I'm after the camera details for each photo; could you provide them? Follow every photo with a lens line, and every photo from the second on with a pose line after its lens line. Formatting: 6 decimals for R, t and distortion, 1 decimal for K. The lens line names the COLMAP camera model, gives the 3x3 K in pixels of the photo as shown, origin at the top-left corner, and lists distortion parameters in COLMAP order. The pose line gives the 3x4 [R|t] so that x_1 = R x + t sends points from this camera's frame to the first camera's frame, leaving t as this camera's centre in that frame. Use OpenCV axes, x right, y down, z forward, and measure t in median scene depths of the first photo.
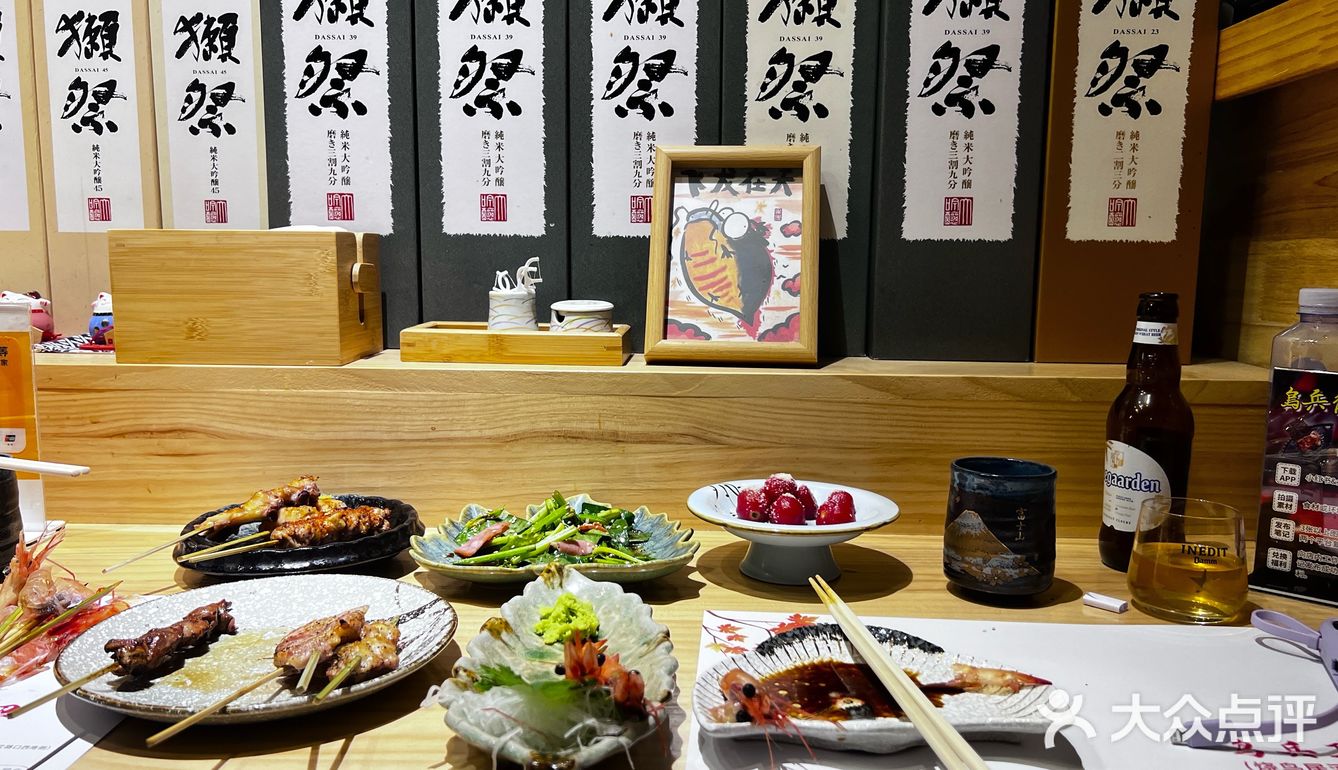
lens RADIAL K [[1027.1, 0, 669.0], [0, 1027.1, 385.0], [0, 0, 1]] dist [0.149504, -0.352274]
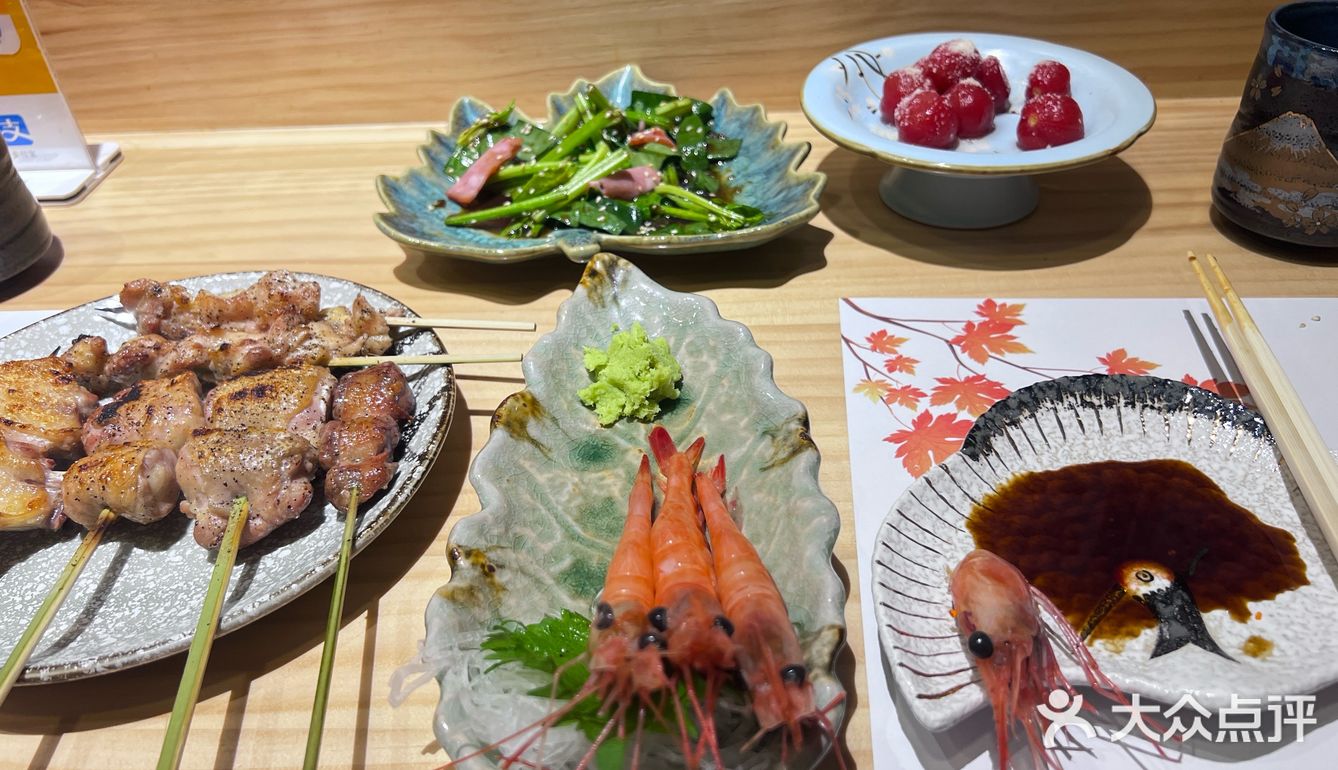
lens RADIAL K [[1023.8, 0, 669.0], [0, 1023.8, 385.0], [0, 0, 1]] dist [0.036515, -0.055227]
pose [[0.997957, -0.036726, -0.052275, -0.038979], [0.058148, 0.861086, 0.505124, -0.060425], [0.026462, -0.507131, 0.861462, 0.411338]]
